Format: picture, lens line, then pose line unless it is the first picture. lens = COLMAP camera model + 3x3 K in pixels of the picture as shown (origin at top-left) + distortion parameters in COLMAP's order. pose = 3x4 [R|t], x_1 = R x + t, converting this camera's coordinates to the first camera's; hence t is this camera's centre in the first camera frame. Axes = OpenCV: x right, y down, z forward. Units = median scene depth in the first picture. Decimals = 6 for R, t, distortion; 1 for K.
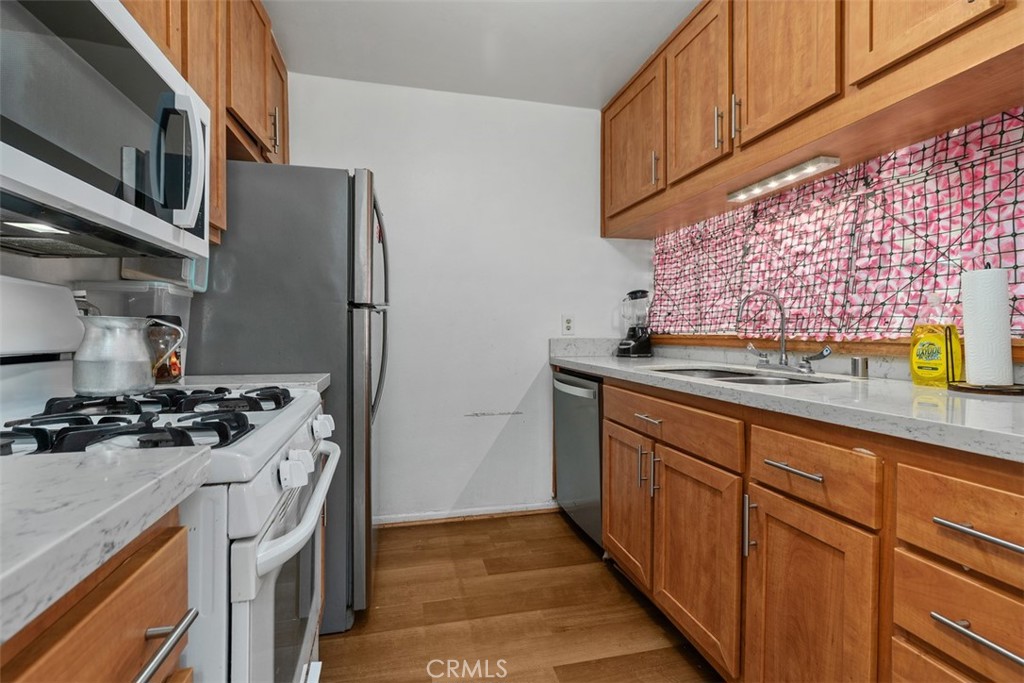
lens RADIAL K [[473.2, 0, 510.9], [0, 473.2, 328.8], [0, 0, 1]] dist [0.005680, 0.000006]
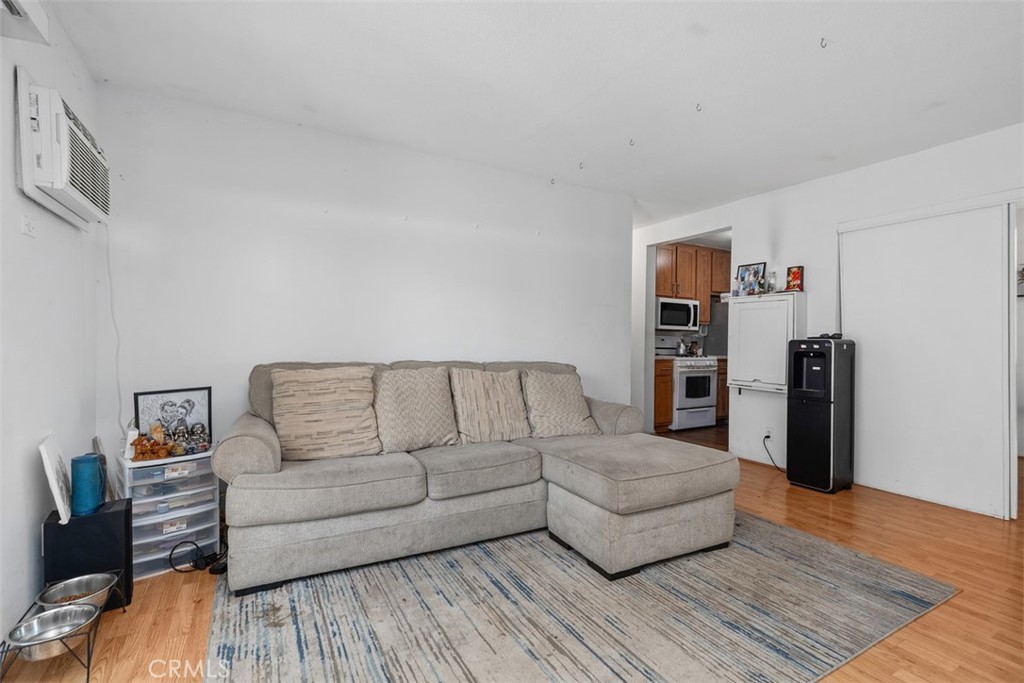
lens RADIAL K [[464.3, 0, 508.7], [0, 464.3, 346.6], [0, 0, 1]] dist [0.007251, 0.000325]
pose [[0.273924, 0.010501, -0.961694, 2.220670], [-0.008090, 0.999930, 0.008614, -0.000019], [0.961717, 0.005421, 0.273990, -1.428806]]
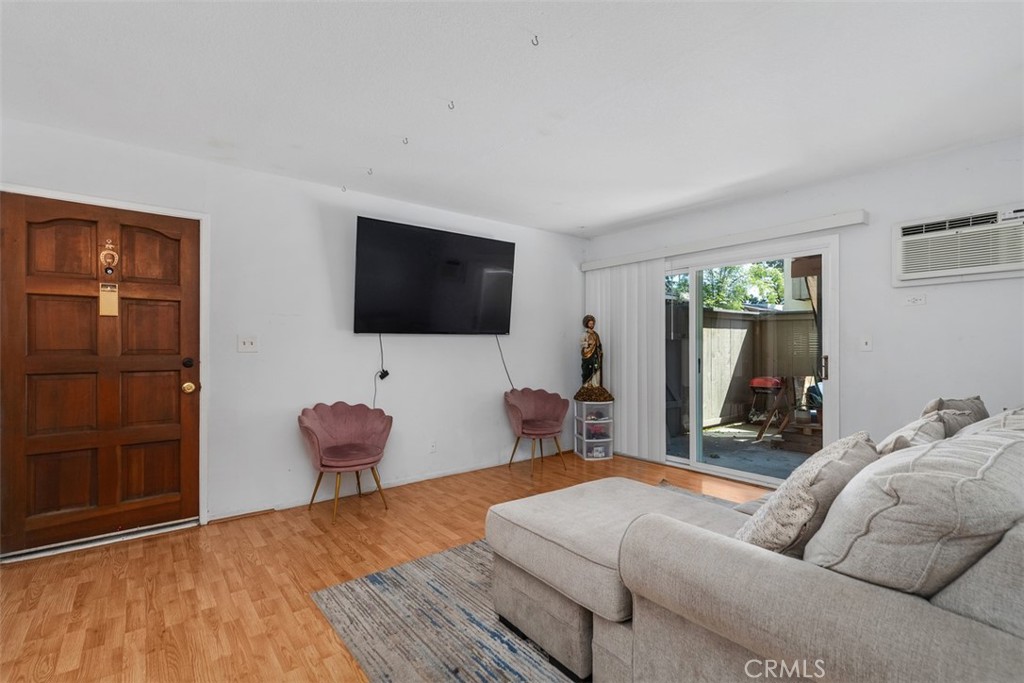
lens RADIAL K [[464.3, 0, 508.7], [0, 464.3, 346.6], [0, 0, 1]] dist [0.007251, 0.000325]
pose [[-0.420052, 0.001613, 0.907498, 0.334964], [-0.001838, 0.999995, -0.002629, -0.041372], [-0.907498, -0.002772, -0.420047, -0.158733]]
